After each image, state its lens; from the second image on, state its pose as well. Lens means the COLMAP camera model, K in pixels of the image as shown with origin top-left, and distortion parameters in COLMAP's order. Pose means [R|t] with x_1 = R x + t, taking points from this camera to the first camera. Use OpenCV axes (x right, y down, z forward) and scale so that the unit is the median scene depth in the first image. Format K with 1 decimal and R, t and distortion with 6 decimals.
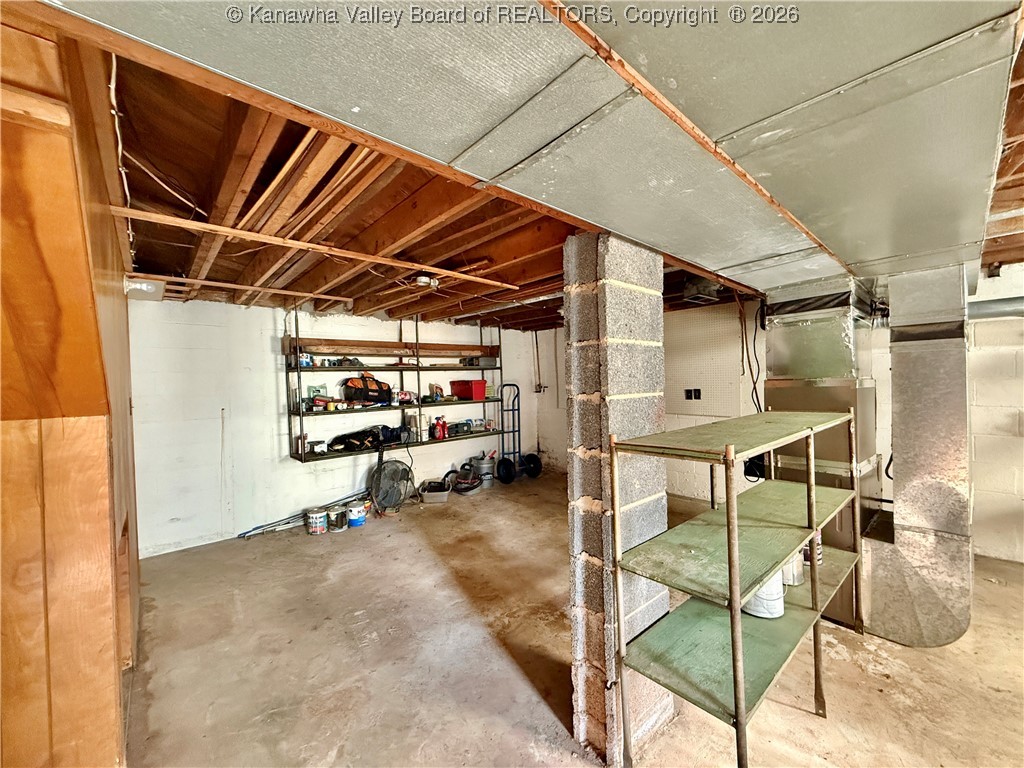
lens RADIAL K [[407.5, 0, 510.8], [0, 407.5, 384.3], [0, 0, 1]] dist [-0.000676, -0.000153]
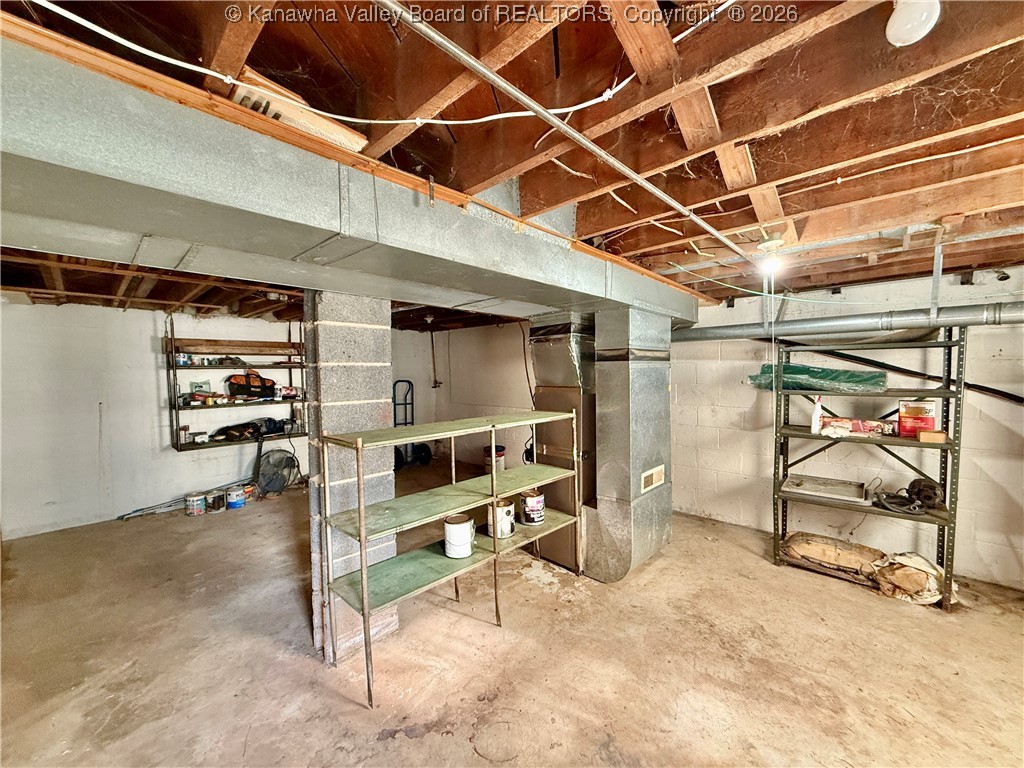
lens RADIAL K [[407.5, 0, 512.4], [0, 407.5, 384.9], [0, 0, 1]] dist [-0.000676, -0.000153]
pose [[0.996268, 0.011799, 0.085500, 0.285311], [-0.014002, 0.999584, 0.025218, -0.029587], [-0.085167, -0.026321, 0.996019, -0.173218]]
